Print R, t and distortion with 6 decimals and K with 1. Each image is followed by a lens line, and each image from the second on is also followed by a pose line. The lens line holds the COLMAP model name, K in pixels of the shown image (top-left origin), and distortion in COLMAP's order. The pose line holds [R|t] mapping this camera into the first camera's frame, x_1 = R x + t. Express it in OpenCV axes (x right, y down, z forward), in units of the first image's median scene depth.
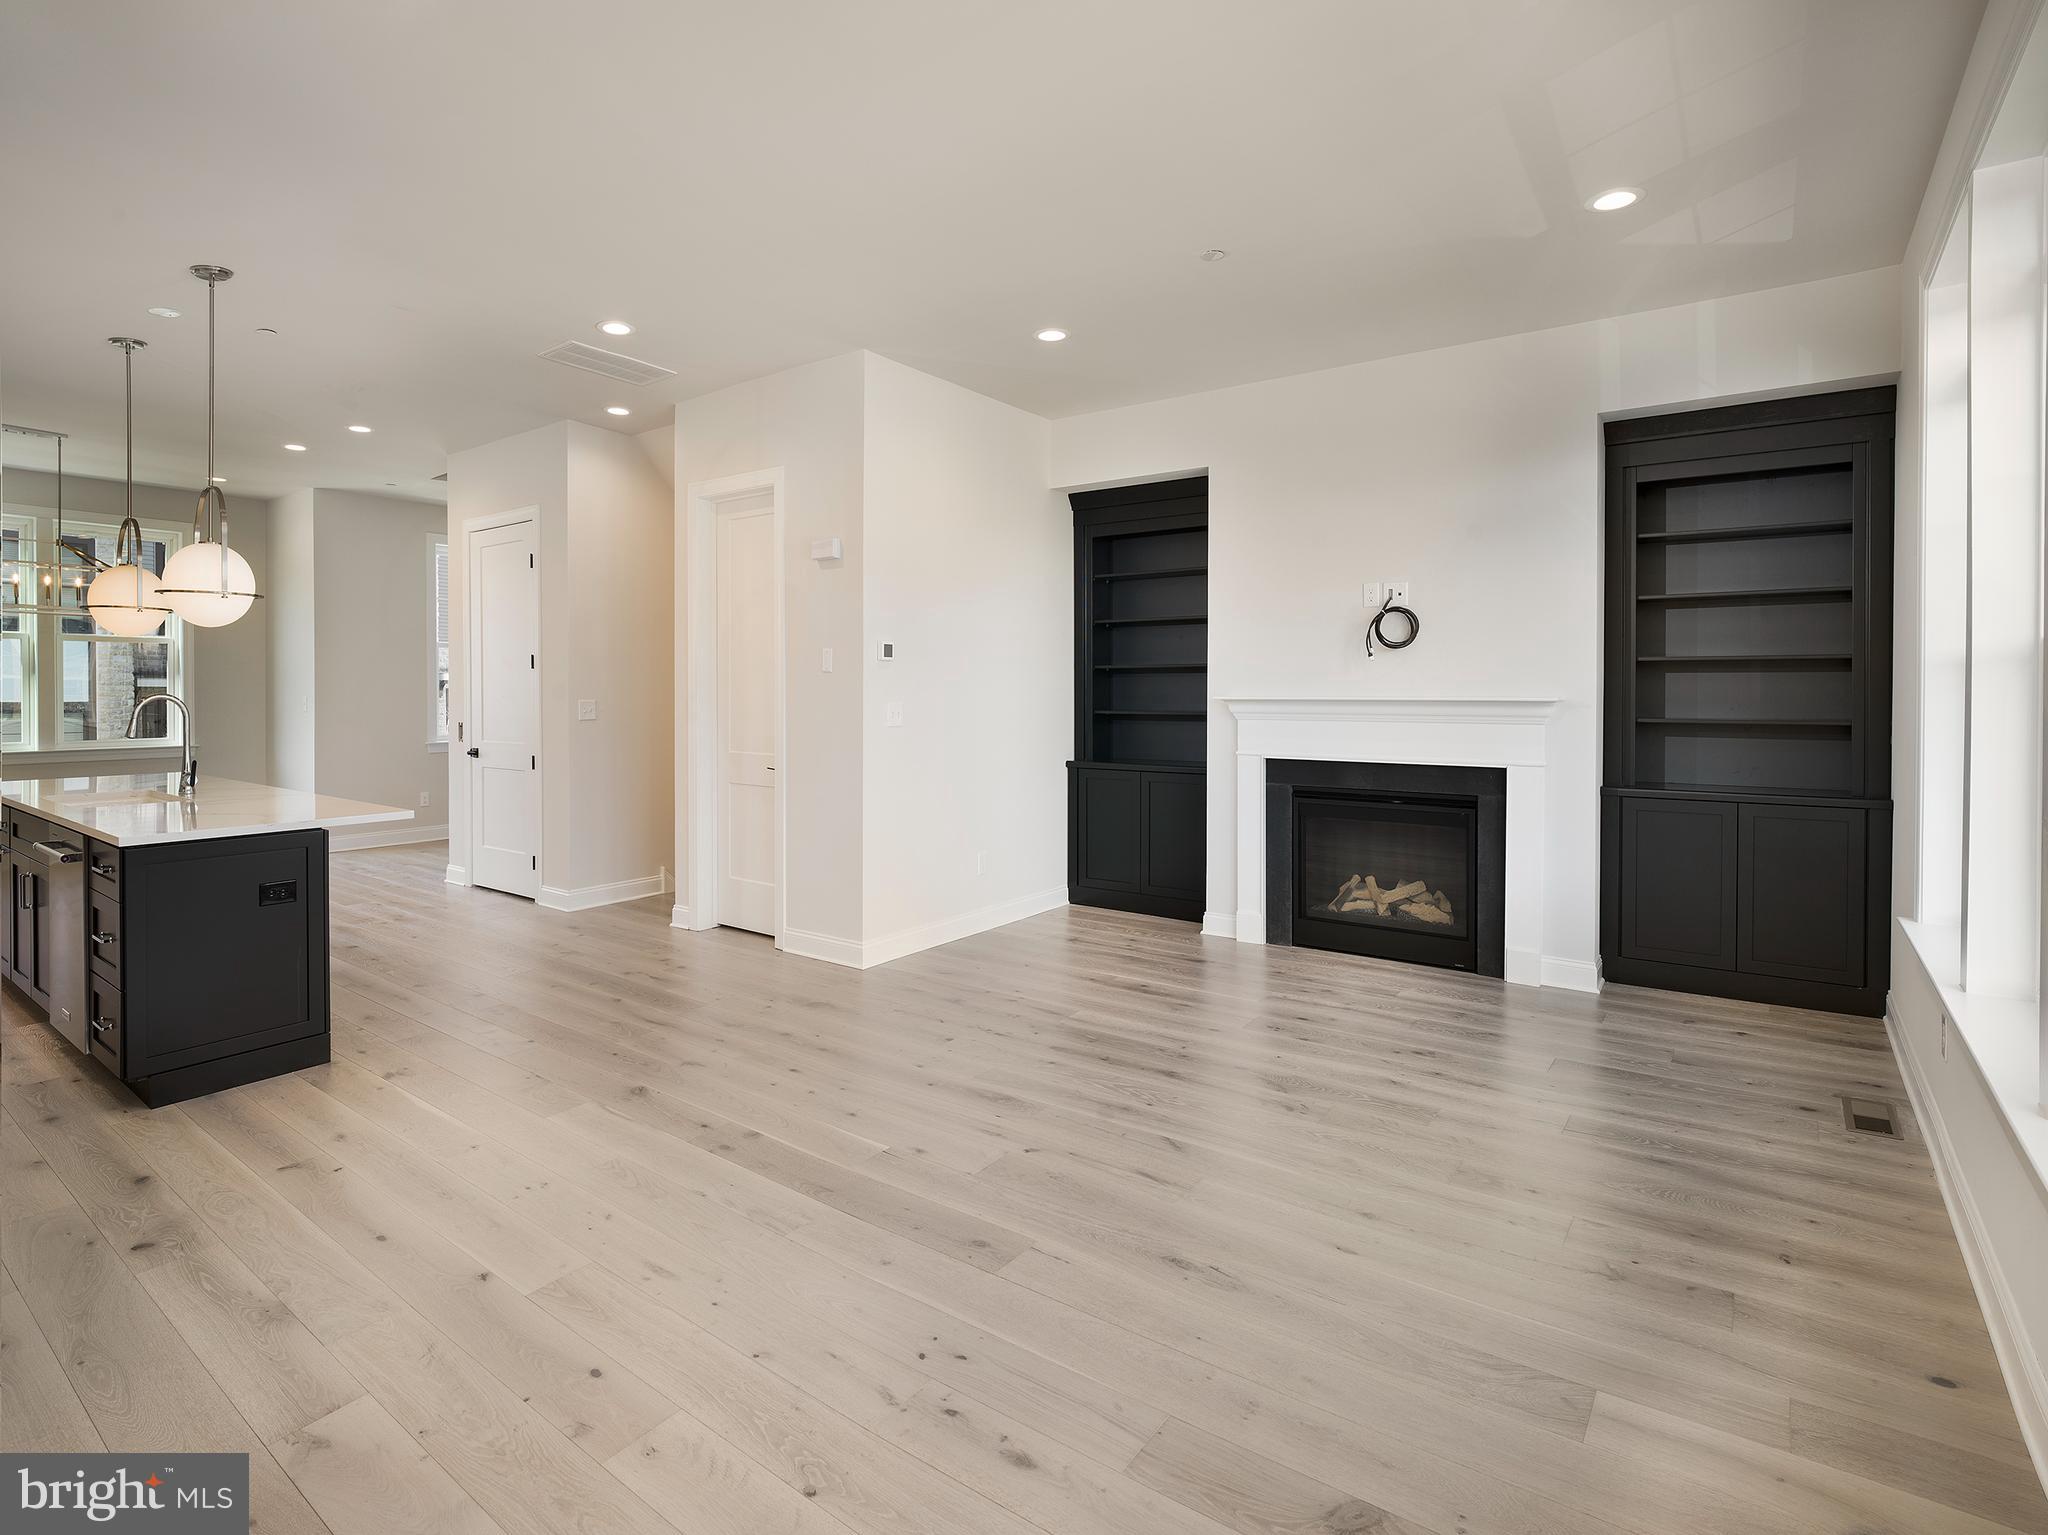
lens RADIAL K [[1174.0, 0, 1021.6], [0, 1174.0, 713.4], [0, 0, 1]] dist [-0.076702, -0.000327]
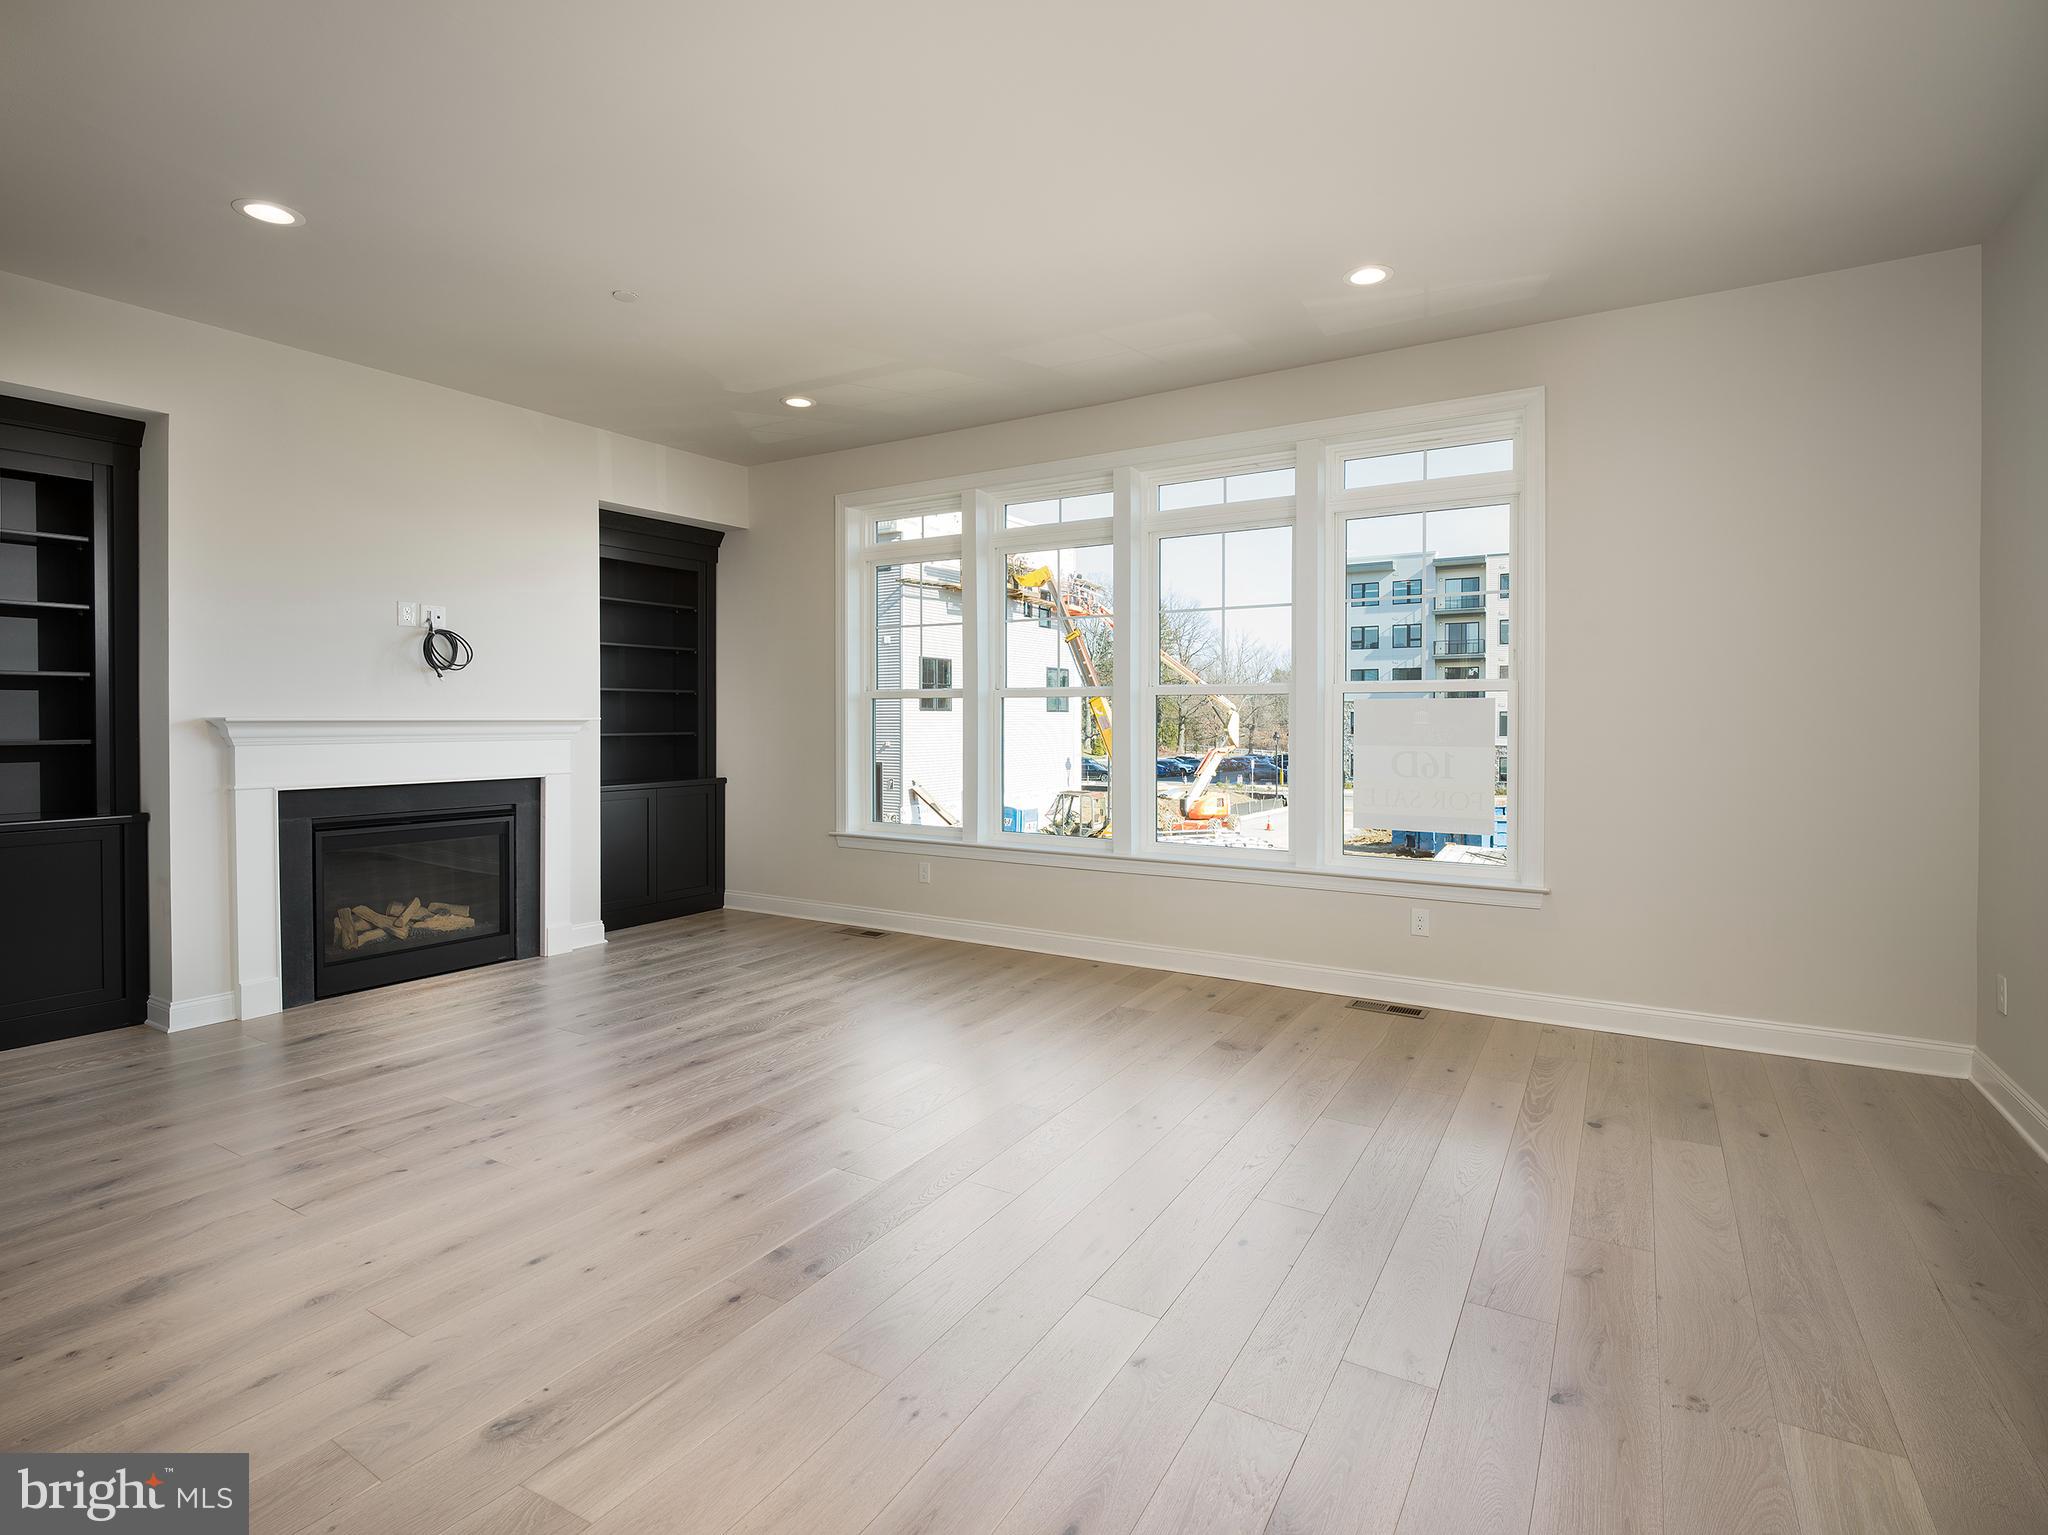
lens RADIAL K [[1025.7, 0, 1018.1], [0, 1025.7, 747.4], [0, 0, 1]] dist [-0.002283, -0.000544]
pose [[-0.144252, -0.030173, 0.989081, -0.668909], [0.014643, 0.999360, 0.032622, -0.010359], [-0.989433, 0.019189, -0.143718, 0.647896]]
